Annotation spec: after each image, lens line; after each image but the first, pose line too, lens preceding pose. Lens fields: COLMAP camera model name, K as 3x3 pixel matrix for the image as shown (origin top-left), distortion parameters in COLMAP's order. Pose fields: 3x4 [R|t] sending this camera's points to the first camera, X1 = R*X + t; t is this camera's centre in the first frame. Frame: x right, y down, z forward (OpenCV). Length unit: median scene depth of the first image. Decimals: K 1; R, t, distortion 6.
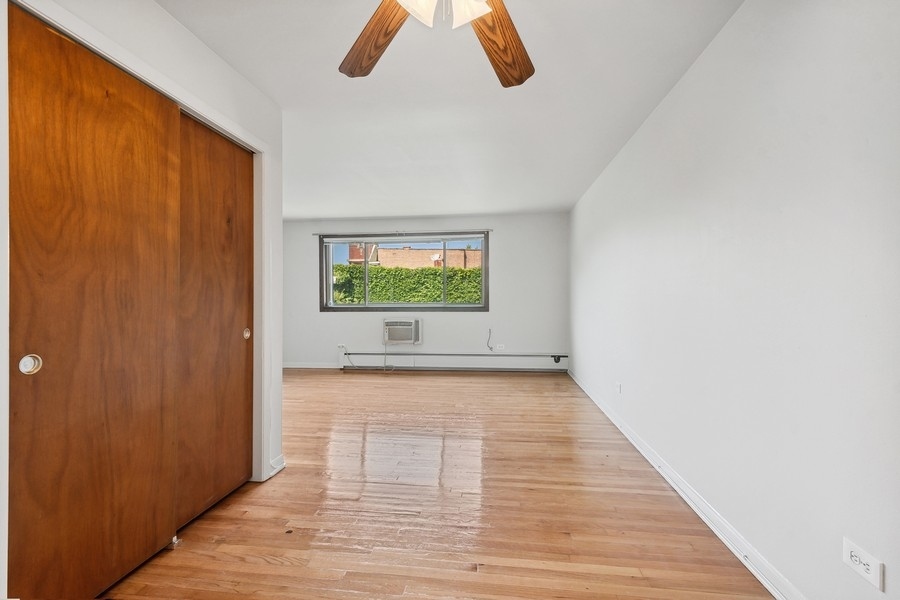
lens RADIAL K [[407.9, 0, 450.7], [0, 407.9, 301.4], [0, 0, 1]] dist [-0.000236, -0.000679]
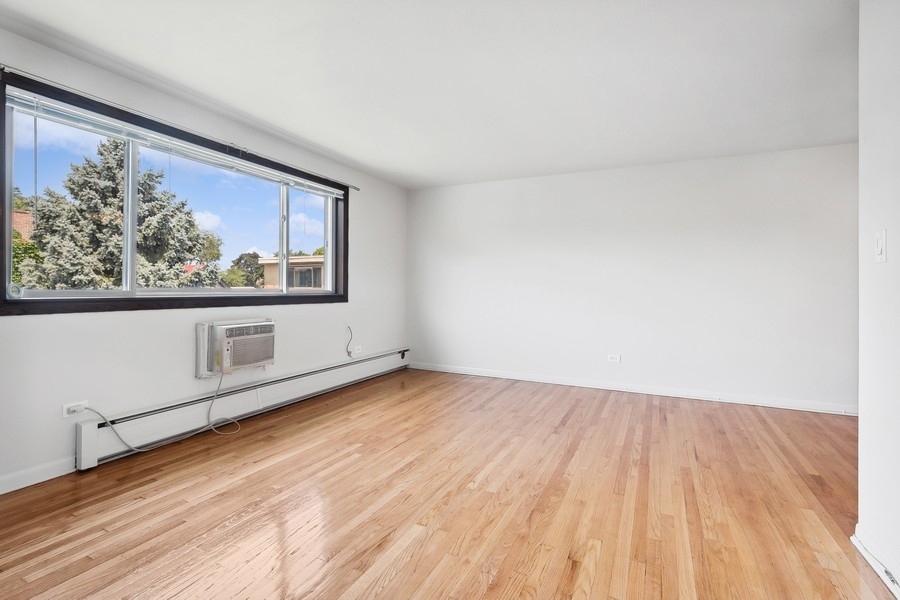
lens RADIAL K [[407.9, 0, 450.7], [0, 407.9, 301.4], [0, 0, 1]] dist [-0.000236, -0.000679]
pose [[0.328568, -0.019343, 0.944282, -0.519688], [-0.008758, 0.999685, 0.023525, 0.005506], [-0.944440, -0.015999, 0.328295, 0.600531]]
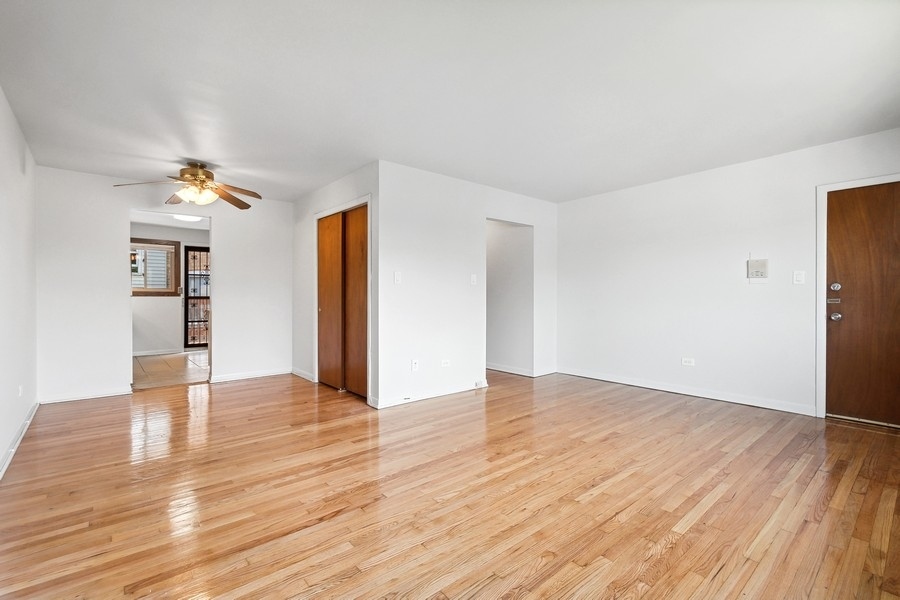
lens RADIAL K [[407.9, 0, 450.7], [0, 407.9, 301.4], [0, 0, 1]] dist [-0.000236, -0.000679]
pose [[-0.673148, 0.018704, -0.739272, 0.200631], [0.005785, 0.999783, 0.020027, 0.000241], [0.739485, 0.009204, -0.673110, 0.918068]]
